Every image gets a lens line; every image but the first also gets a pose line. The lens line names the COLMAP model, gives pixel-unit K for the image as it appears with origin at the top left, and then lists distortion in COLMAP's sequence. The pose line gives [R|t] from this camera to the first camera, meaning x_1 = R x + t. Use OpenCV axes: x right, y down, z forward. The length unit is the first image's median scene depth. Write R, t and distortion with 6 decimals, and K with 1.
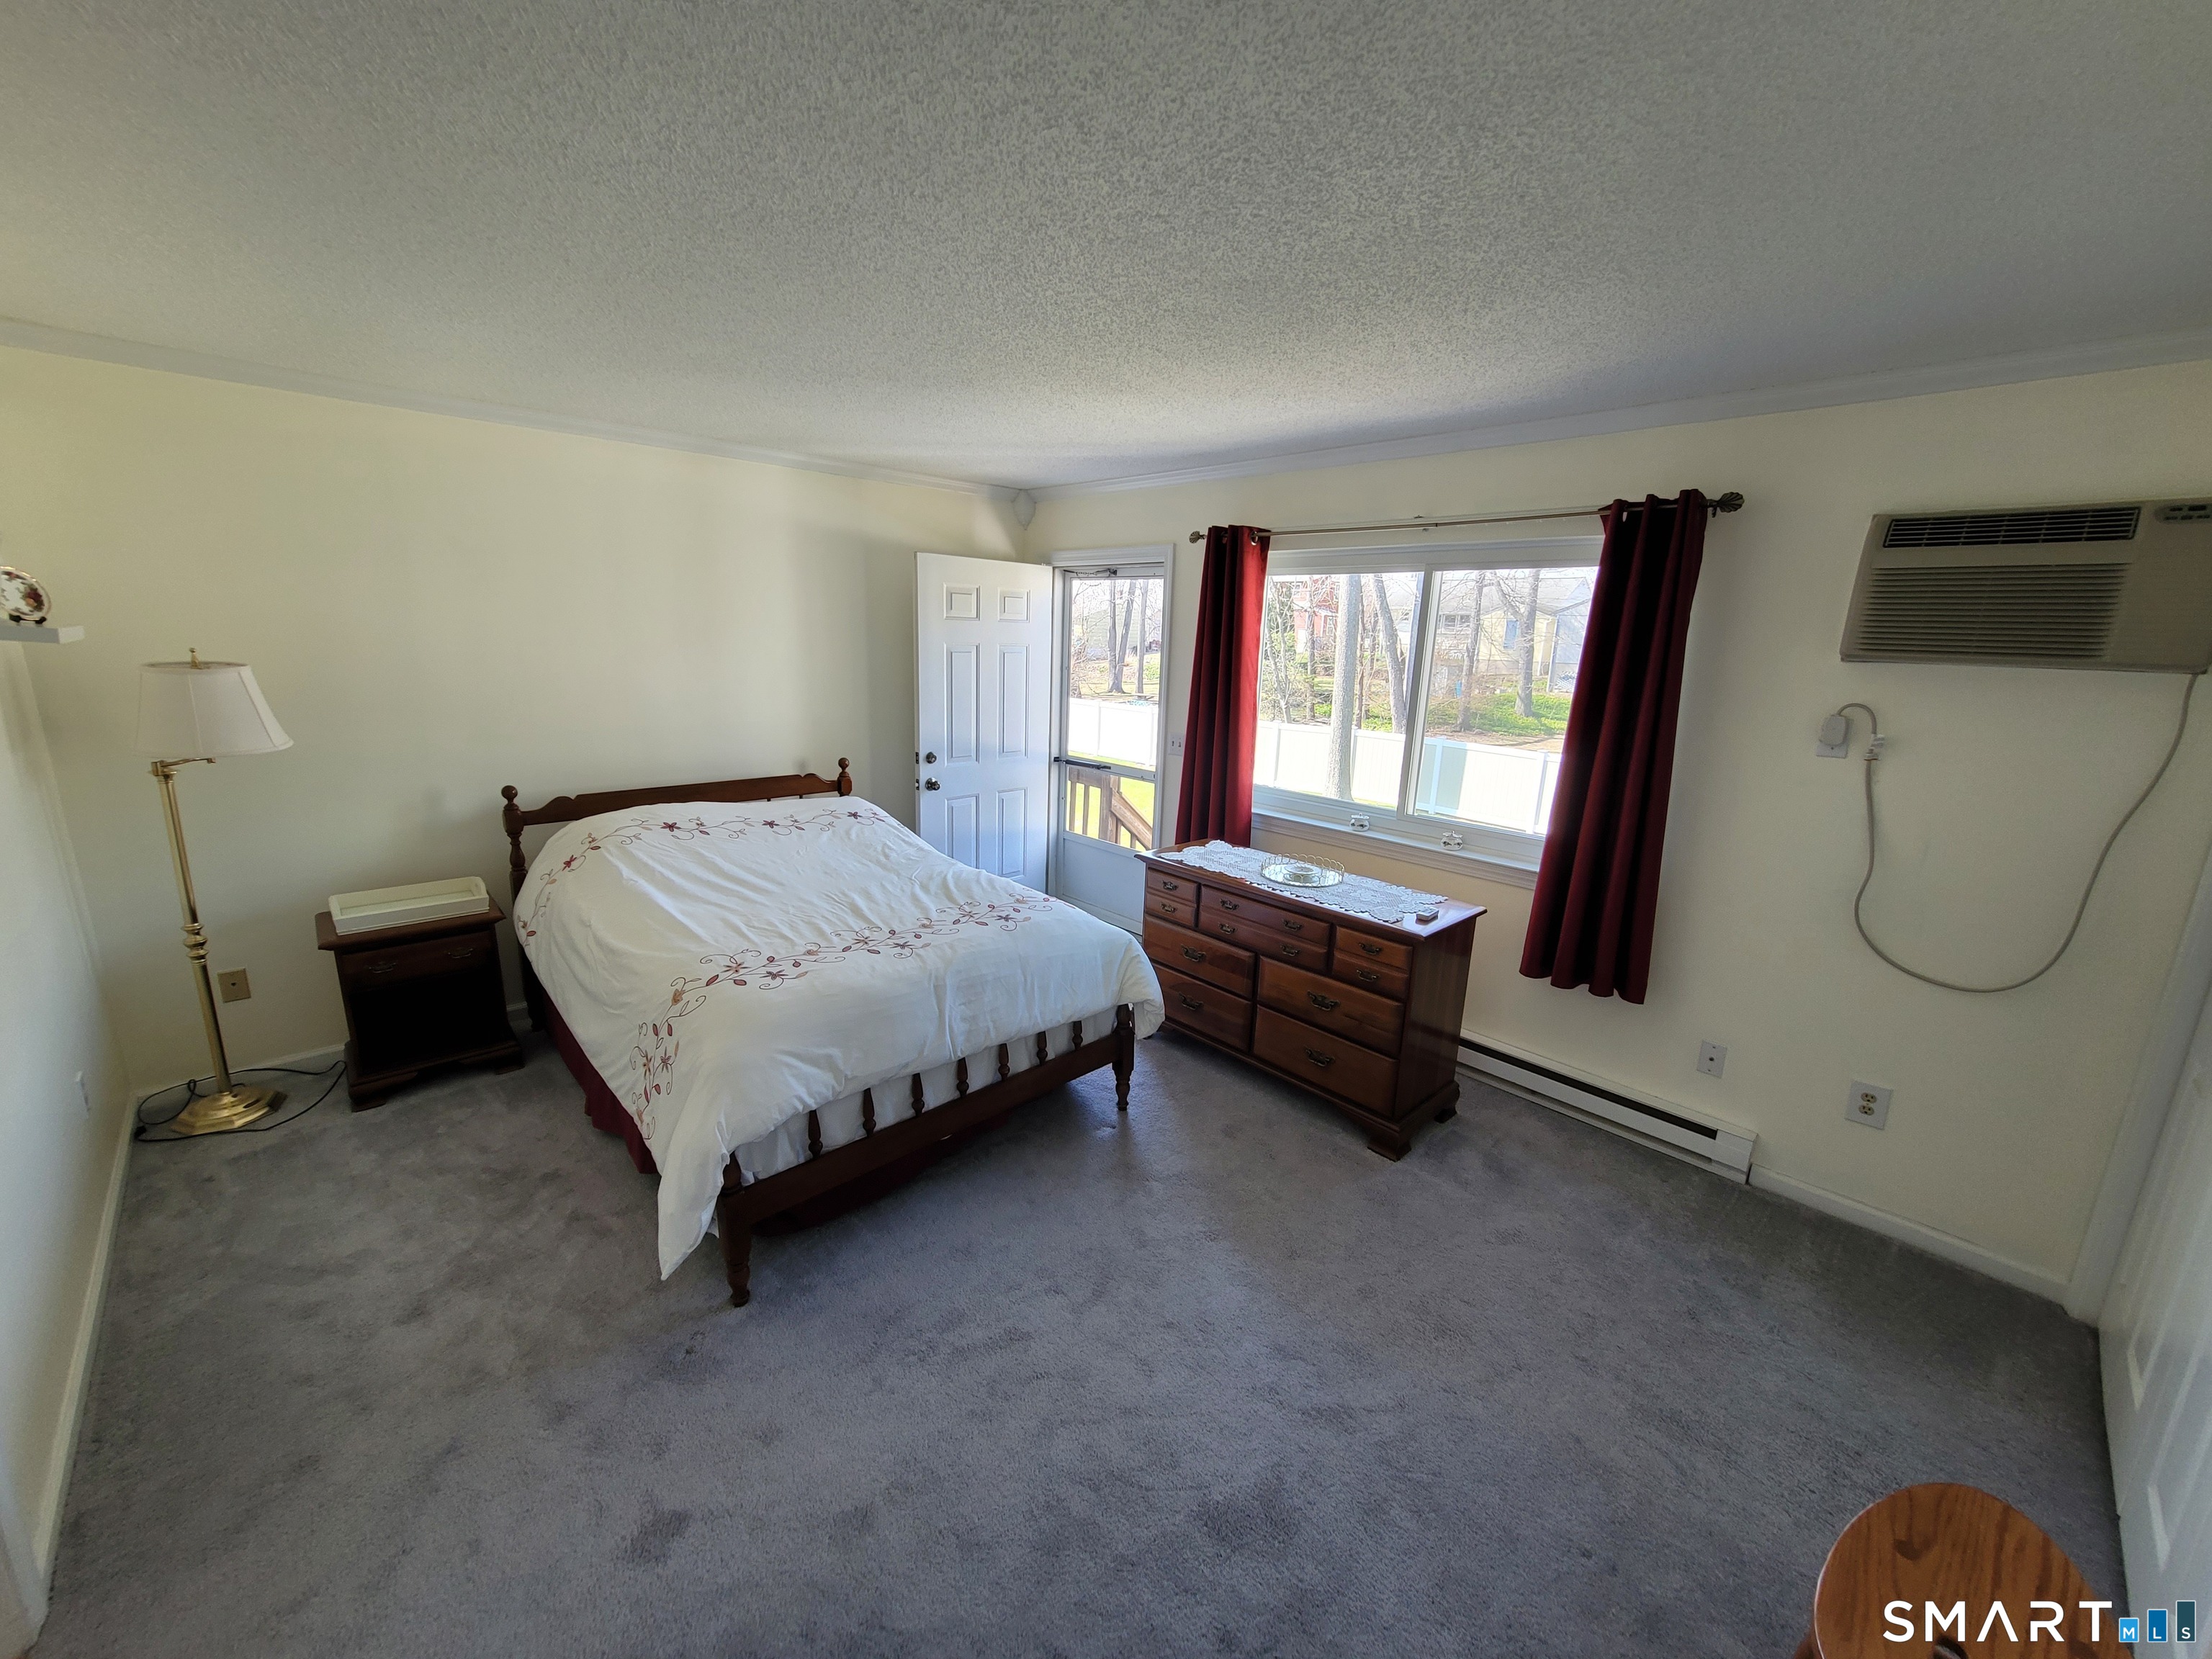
lens RADIAL K [[864.6, 0, 1110.6], [0, 864.6, 835.4], [0, 0, 1]] dist [0.000128, 0.000620]
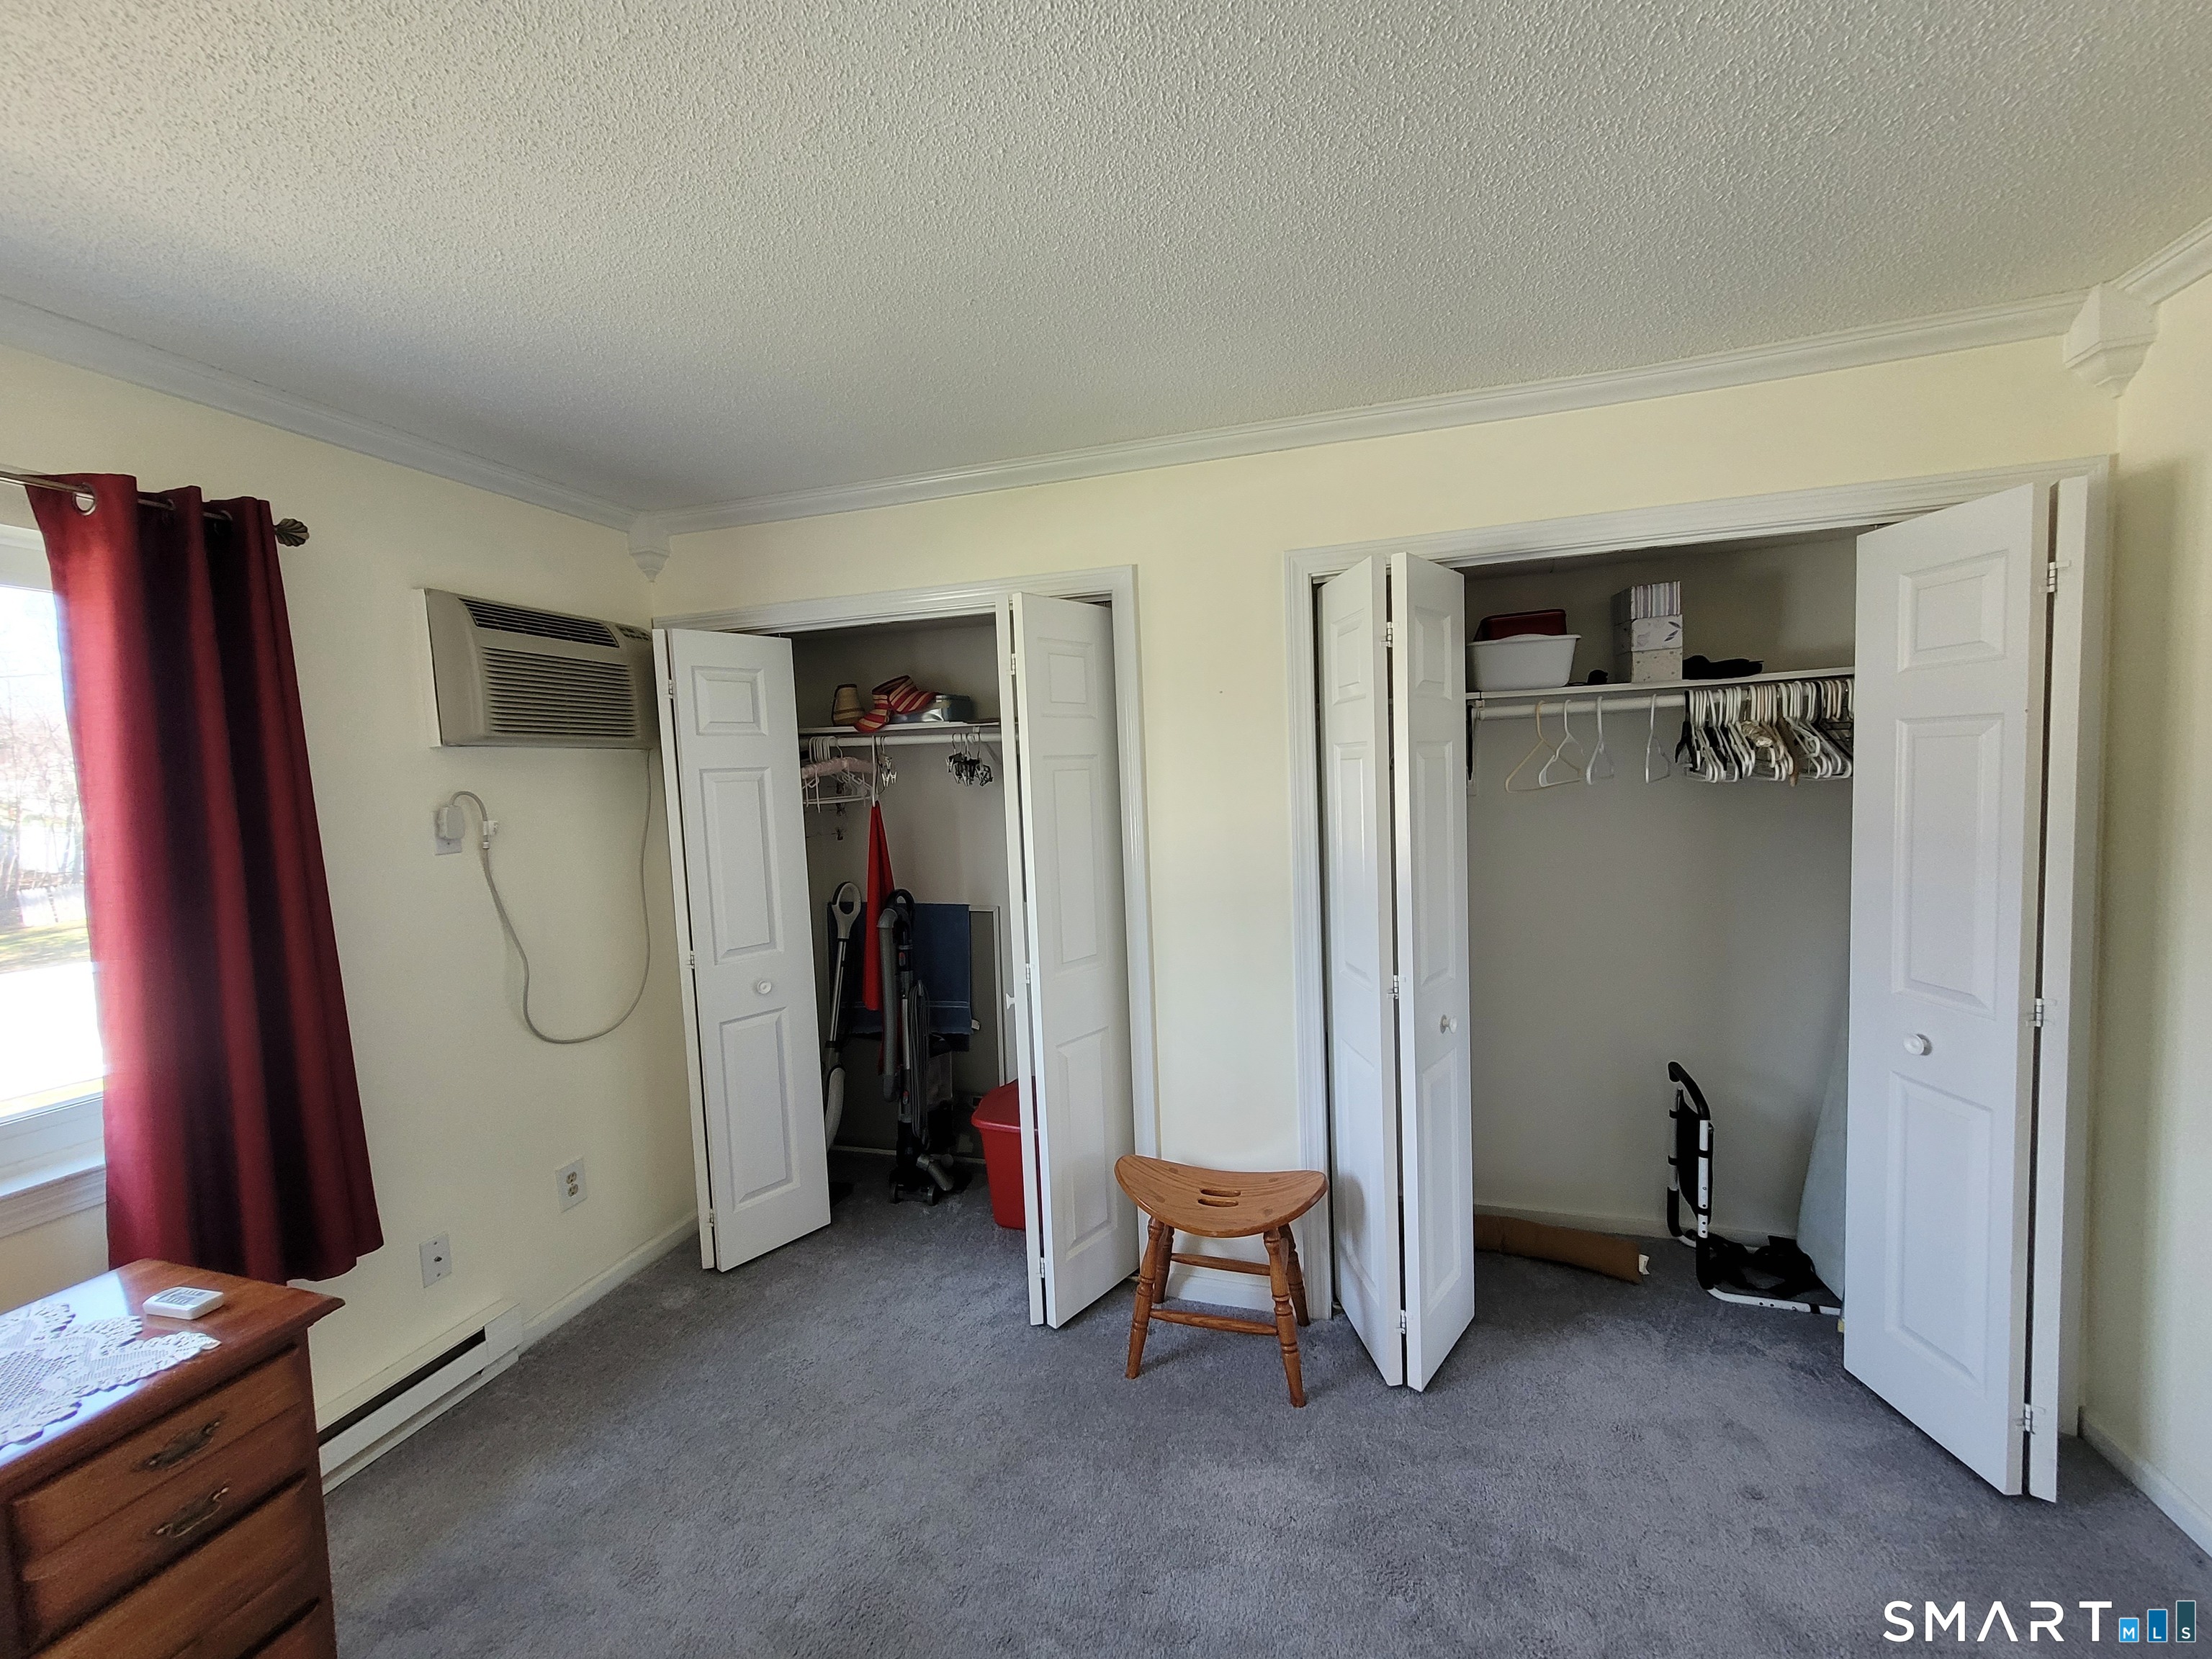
lens RADIAL K [[864.6, 0, 1110.6], [0, 864.6, 835.4], [0, 0, 1]] dist [0.000128, 0.000620]
pose [[-0.489713, -0.070930, 0.868994, -0.255521], [0.224115, 0.952955, 0.204081, -0.131622], [-0.842587, 0.294695, -0.450778, 0.785813]]
